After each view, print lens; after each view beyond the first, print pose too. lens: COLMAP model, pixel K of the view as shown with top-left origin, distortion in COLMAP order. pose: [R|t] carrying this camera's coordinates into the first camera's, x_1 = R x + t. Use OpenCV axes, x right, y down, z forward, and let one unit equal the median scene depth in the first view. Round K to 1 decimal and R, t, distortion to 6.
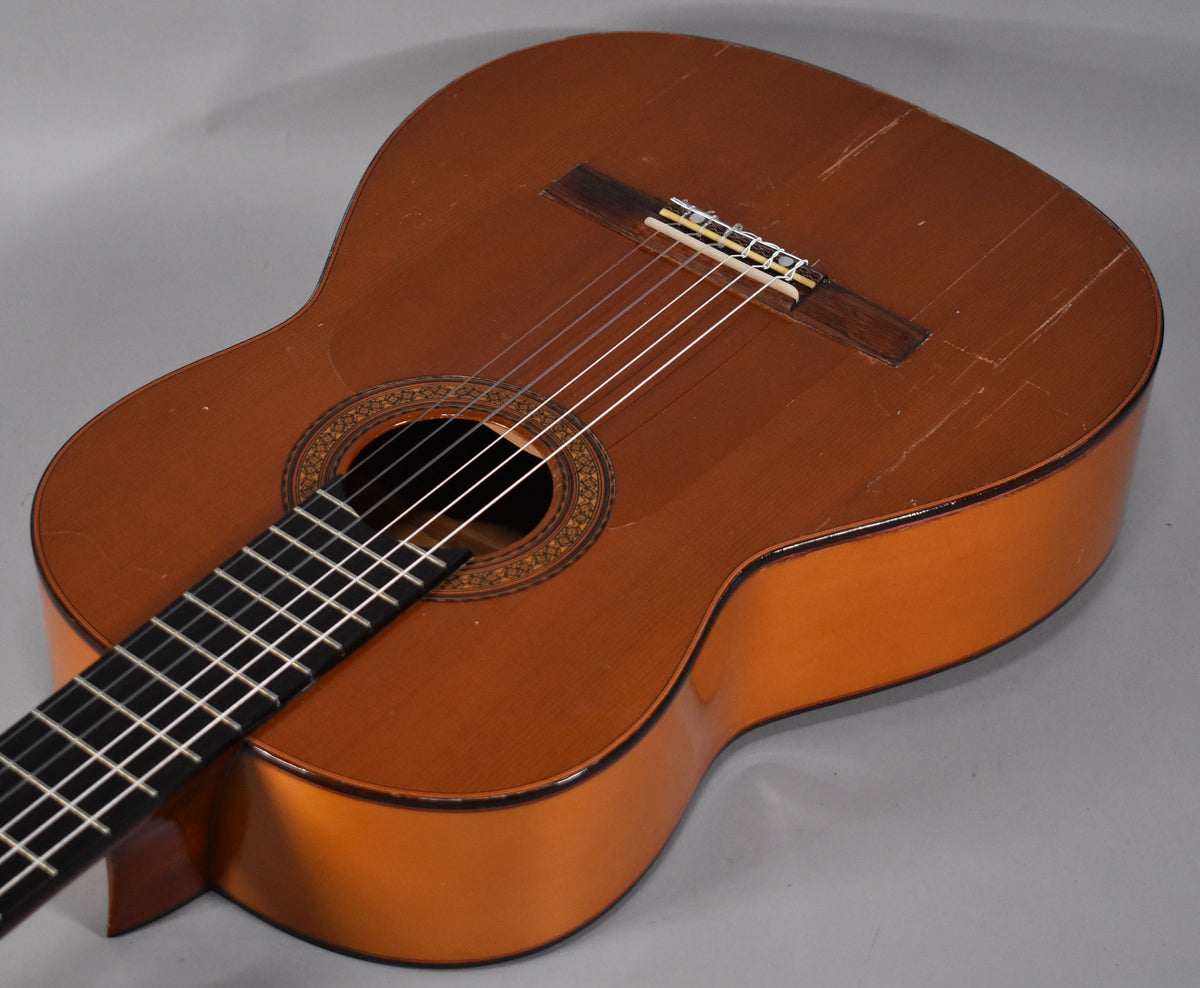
lens RADIAL K [[2881.9, 0, 599.2], [0, 2881.9, 493.2], [0, 0, 1]] dist [0.013457, 0.000000]
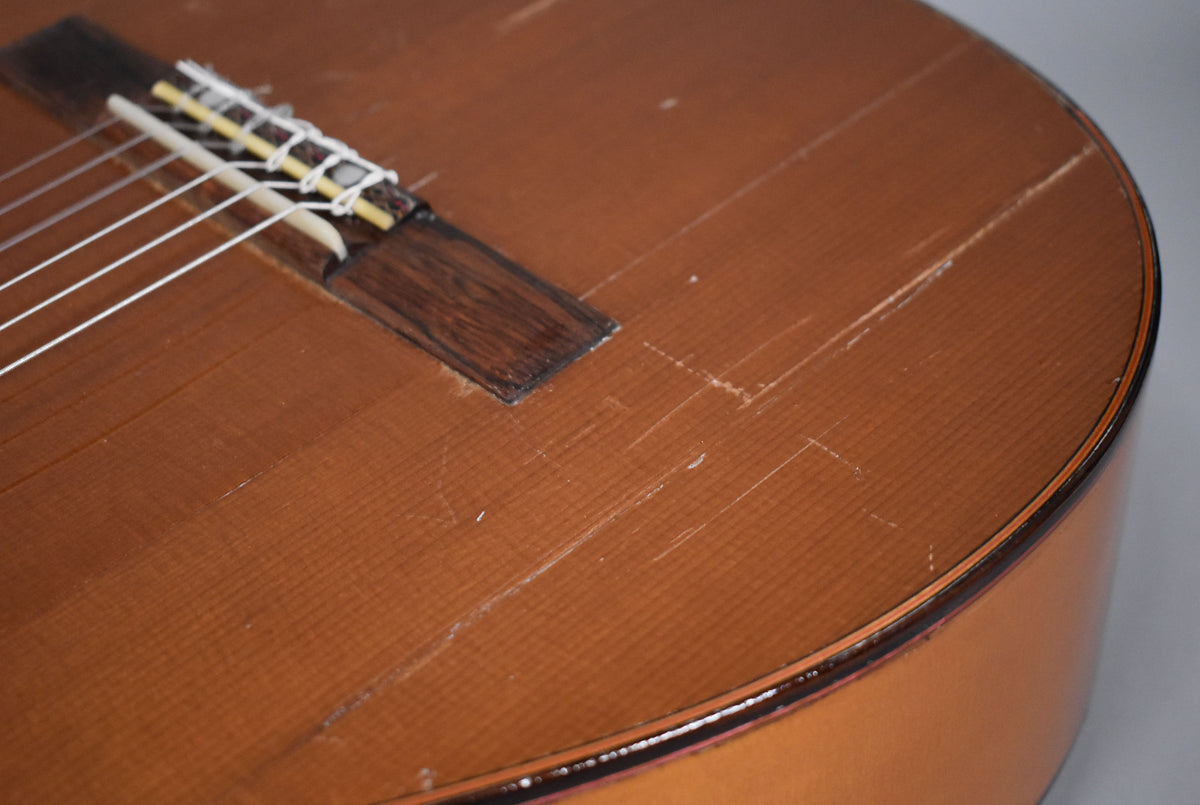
lens RADIAL K [[1840.4, 0, 608.4], [0, 1840.4, 402.9], [0, 0, 1]] dist [-0.018807, 0.000000]
pose [[0.987677, 0.007227, -0.156338, 0.157800], [-0.009083, 0.999897, -0.011157, -0.040136], [0.156241, 0.012440, 0.987641, 0.715412]]
